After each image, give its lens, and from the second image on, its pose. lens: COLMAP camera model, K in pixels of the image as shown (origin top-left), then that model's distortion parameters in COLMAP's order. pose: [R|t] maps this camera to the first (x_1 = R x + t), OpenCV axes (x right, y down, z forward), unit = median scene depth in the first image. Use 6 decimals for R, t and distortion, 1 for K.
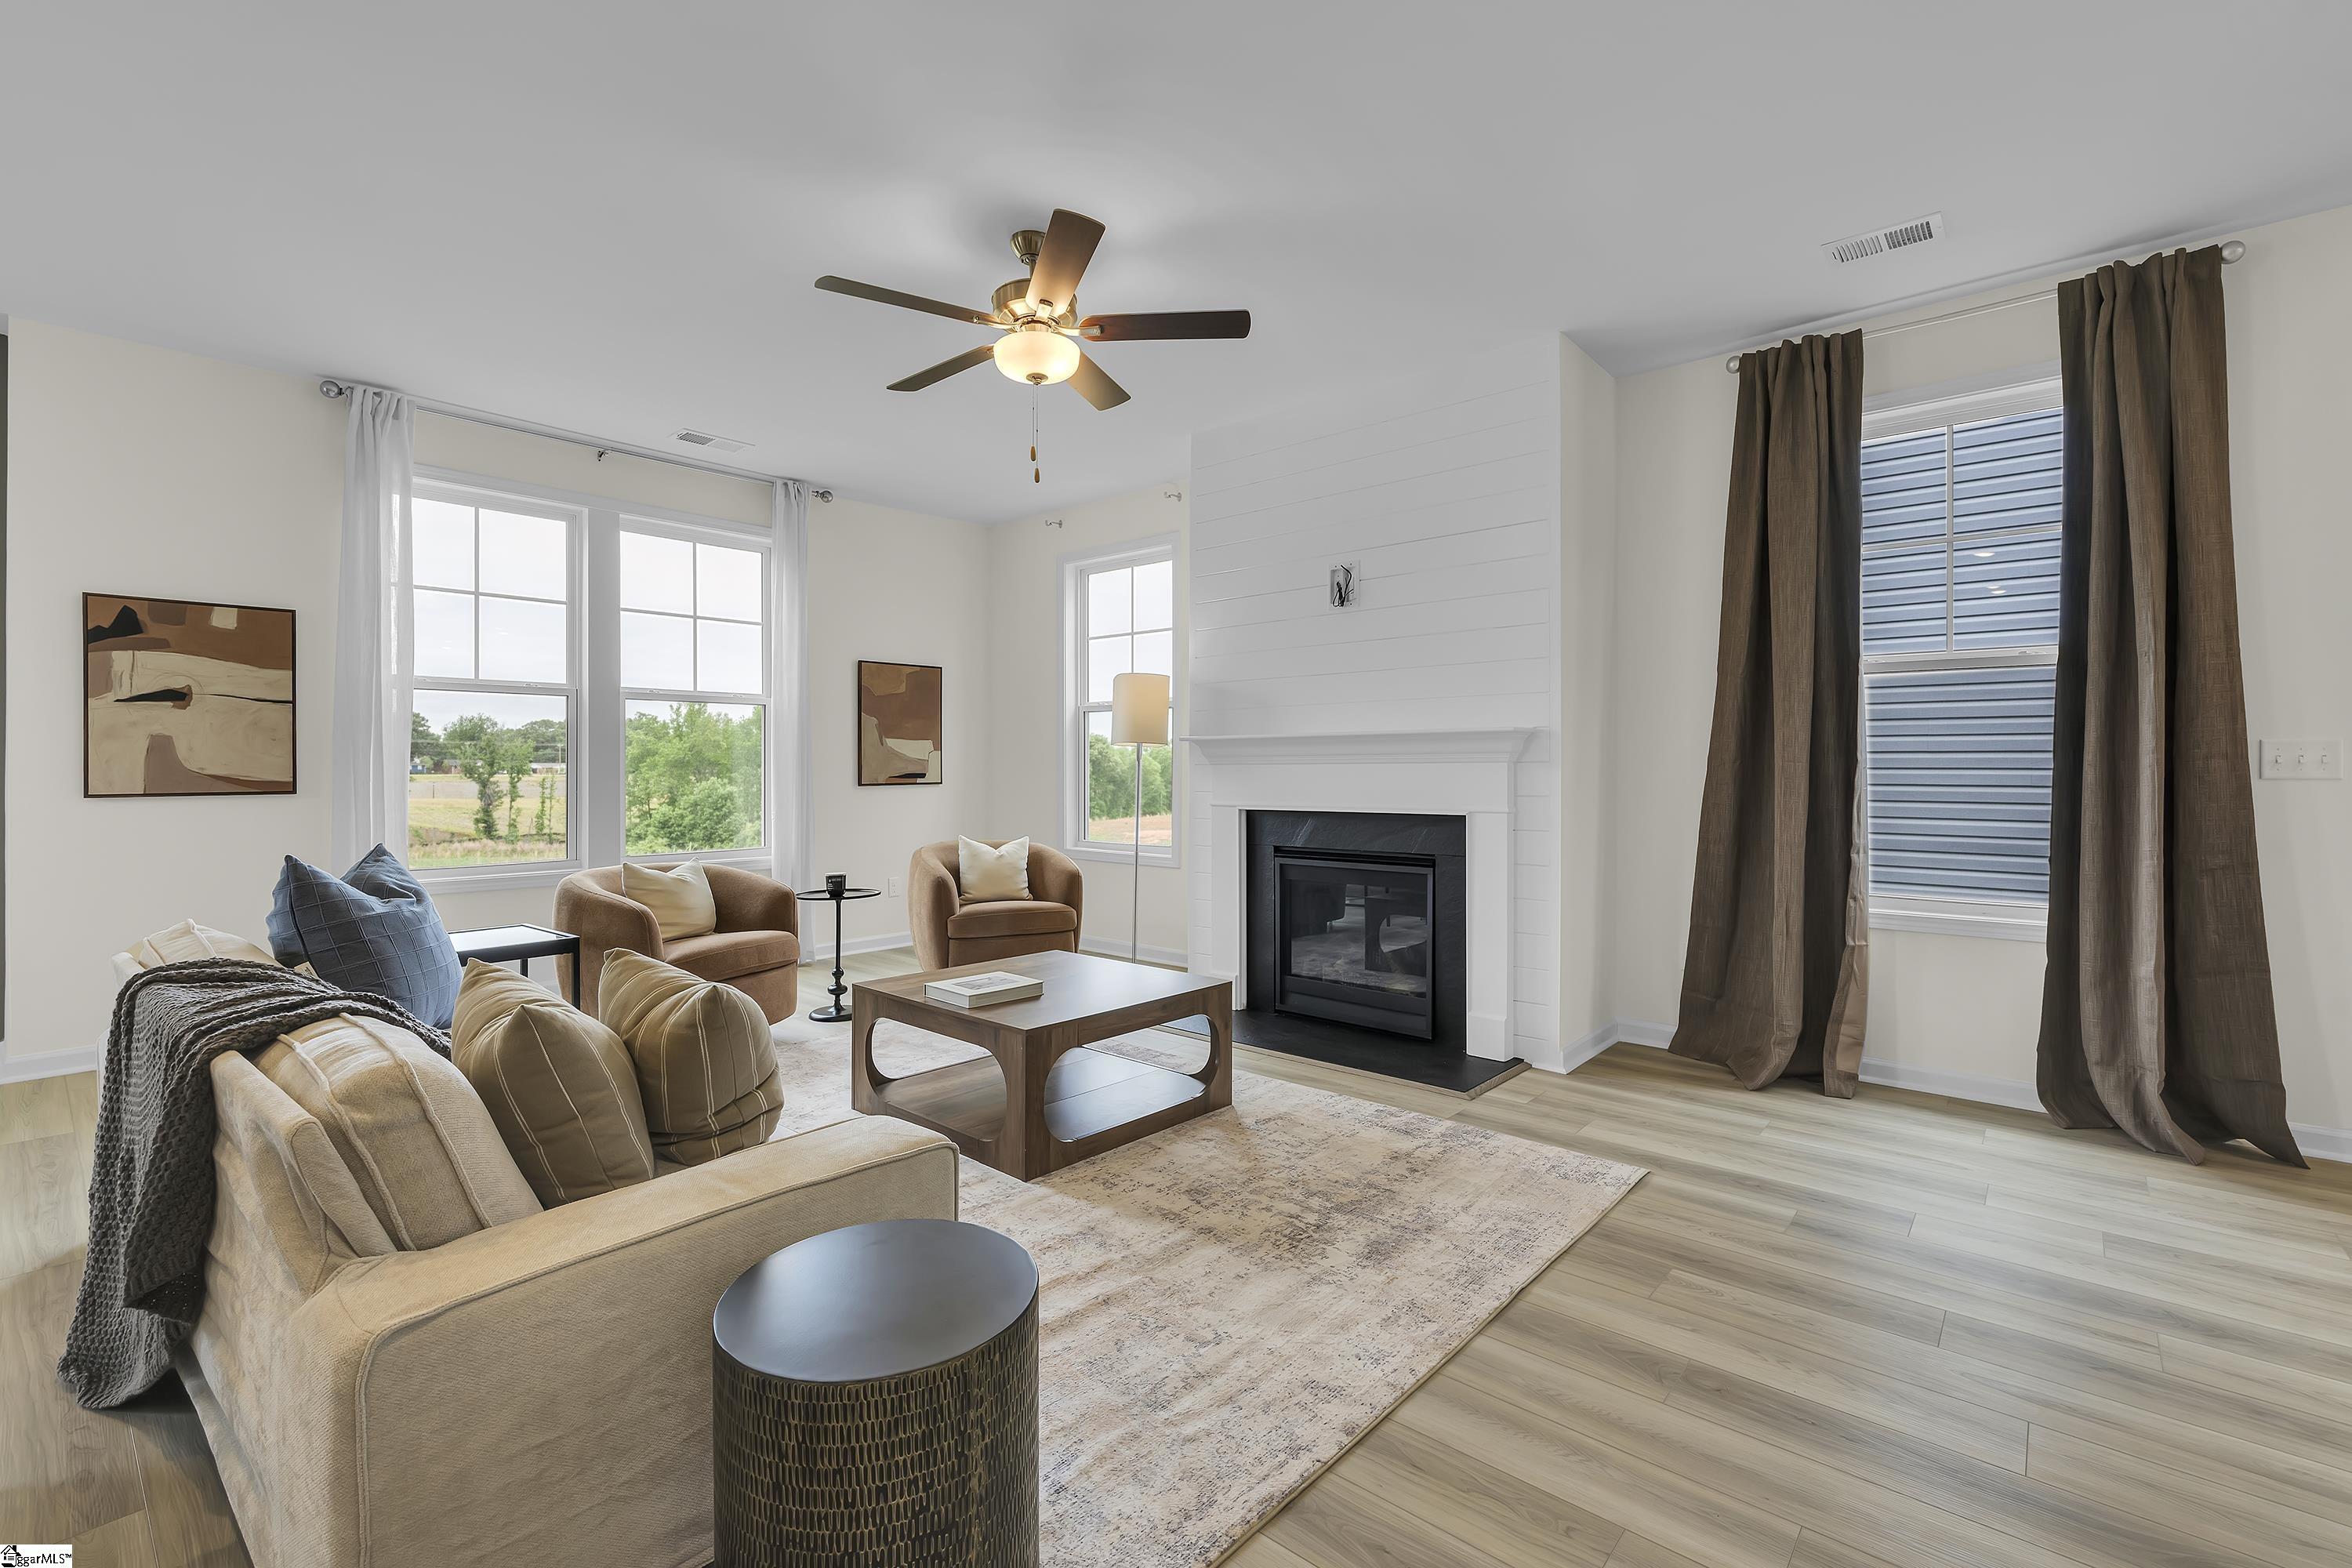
lens RADIAL K [[1039.2, 0, 1173.8], [0, 1039.2, 766.1], [0, 0, 1]] dist [-0.004060, 0.000486]
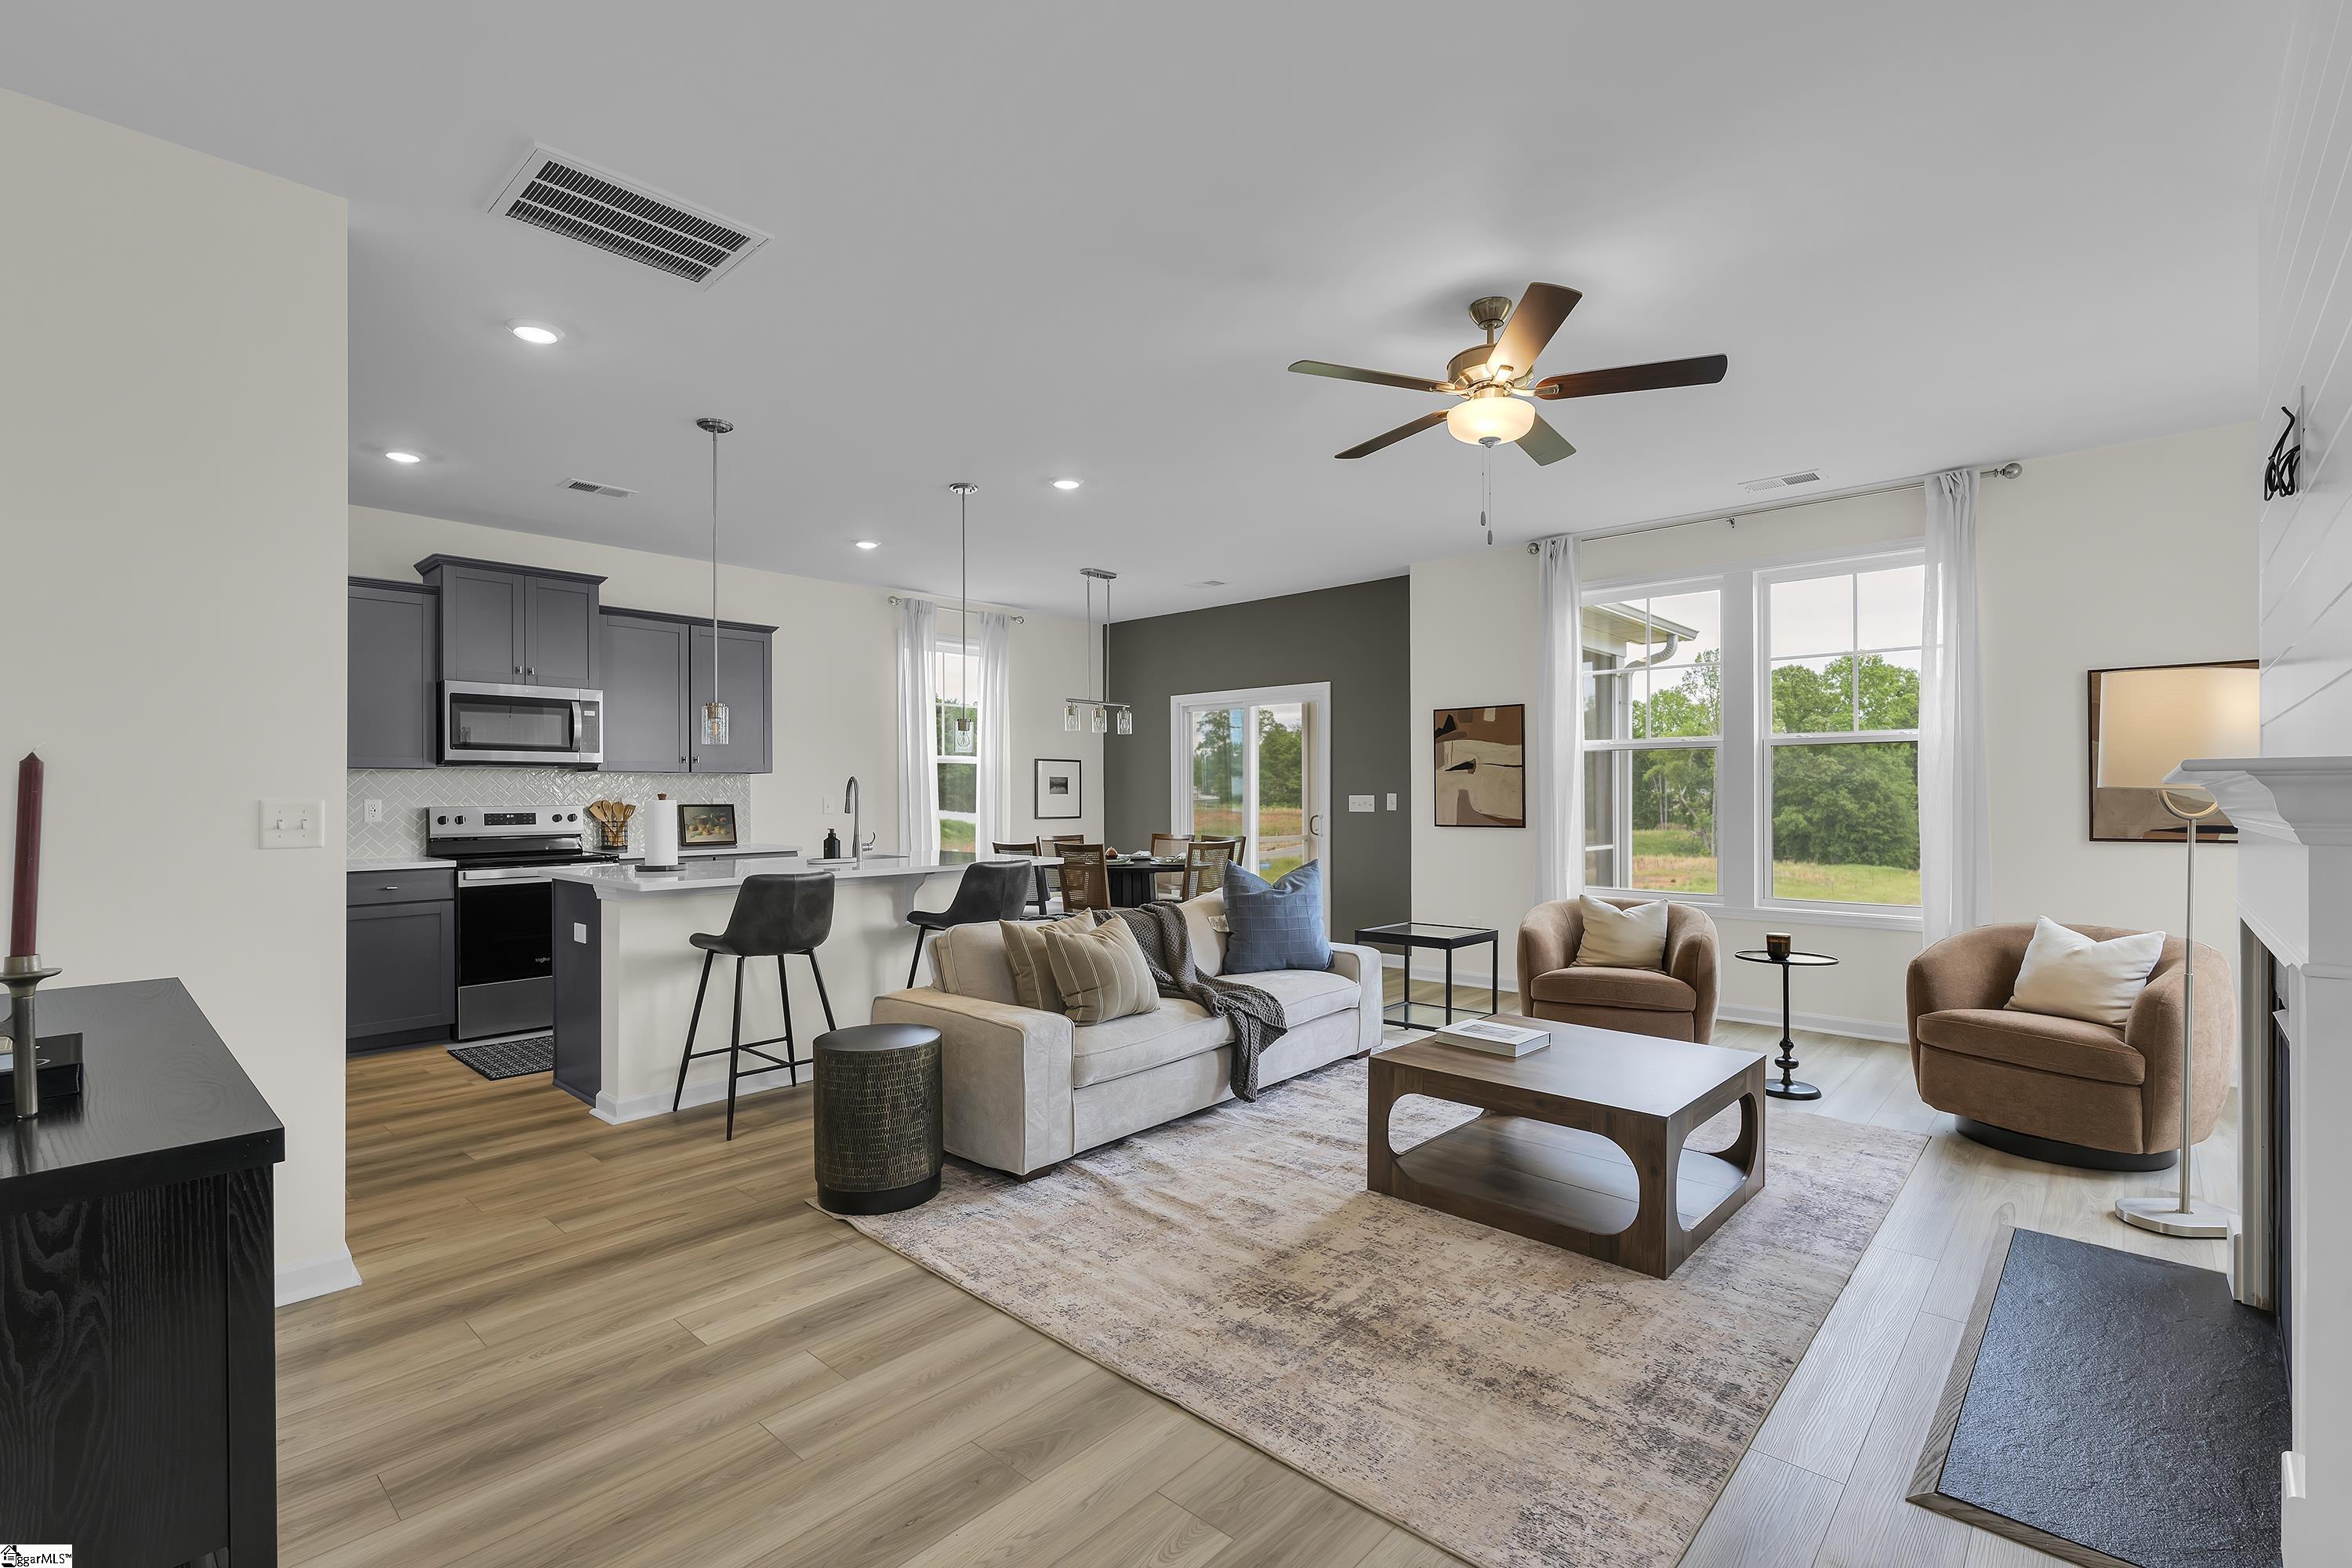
lens RADIAL K [[1039.2, 0, 1154.3], [0, 1039.2, 794.6], [0, 0, 1]] dist [-0.004060, 0.000486]
pose [[-0.030467, 0.000586, -0.999536, 0.717640], [0.002154, 0.999998, 0.000521, -0.025083], [0.999533, -0.002137, -0.030468, 0.571039]]
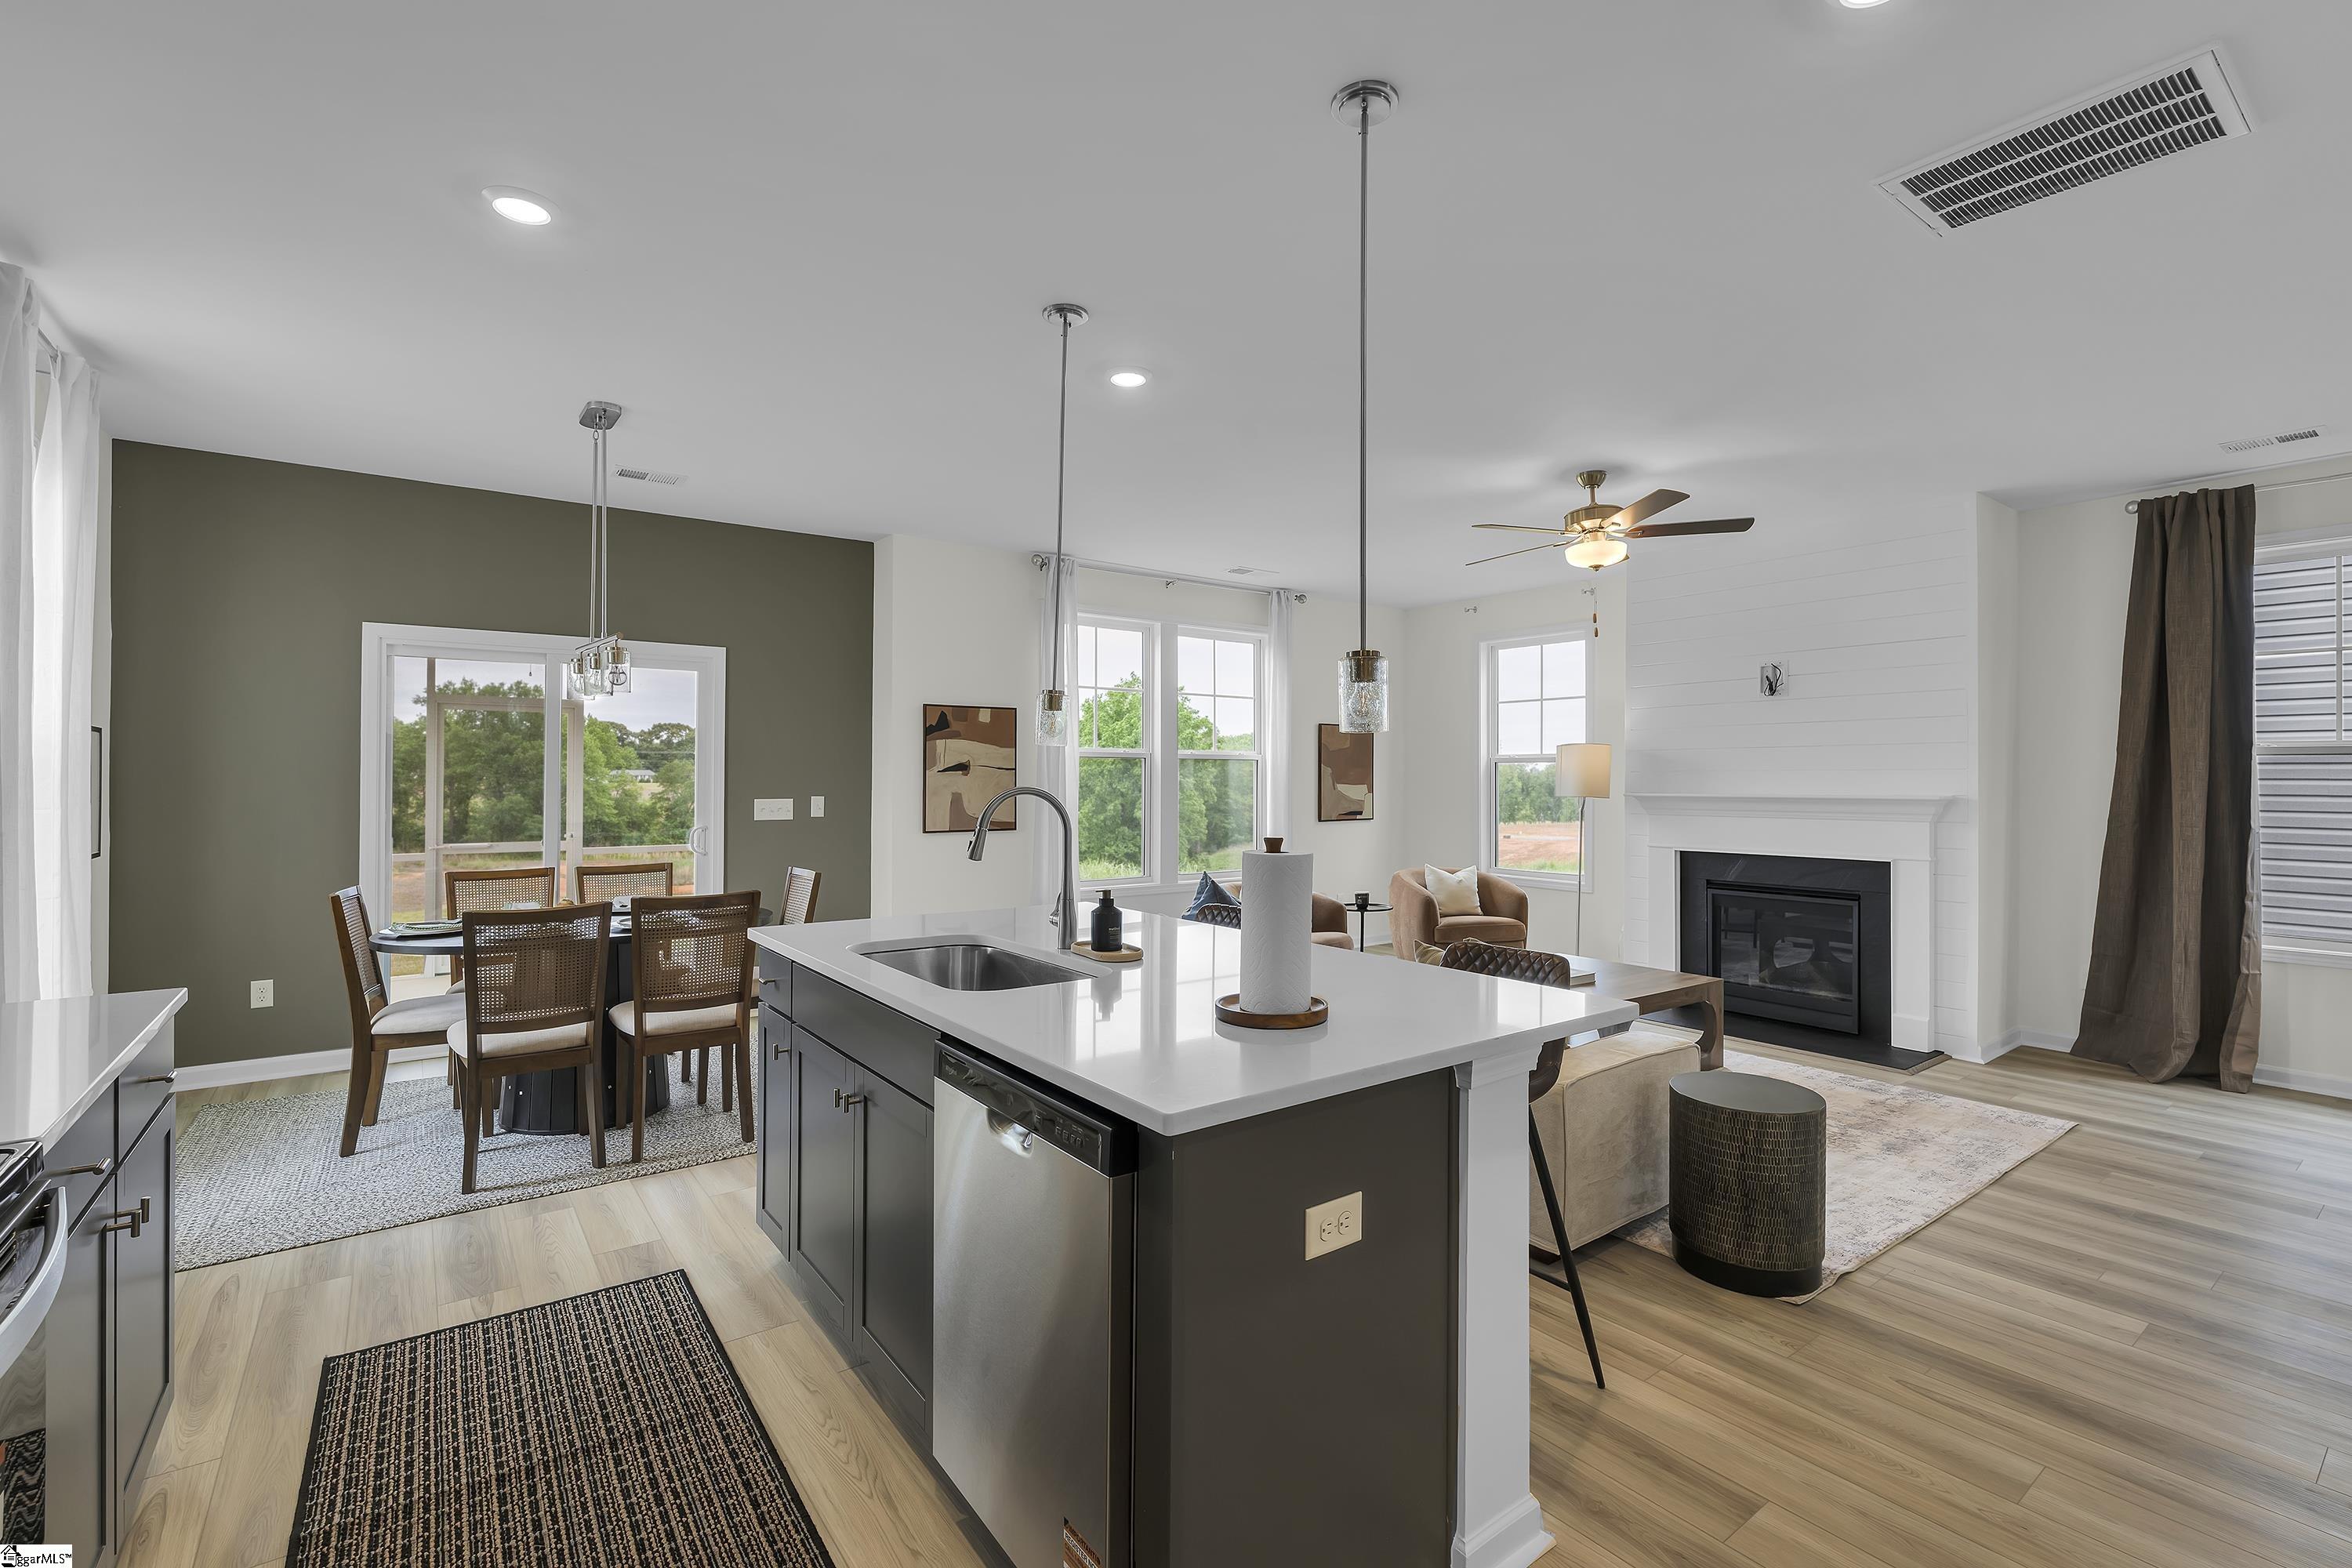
lens RADIAL K [[1039.2, 0, 1185.2], [0, 1039.2, 770.8], [0, 0, 1]] dist [-0.004060, 0.000486]
pose [[0.977677, 0.003220, -0.210090, -0.321051], [-0.004878, 0.999961, -0.007377, -0.054622], [0.210058, 0.008237, 0.977654, -0.470422]]
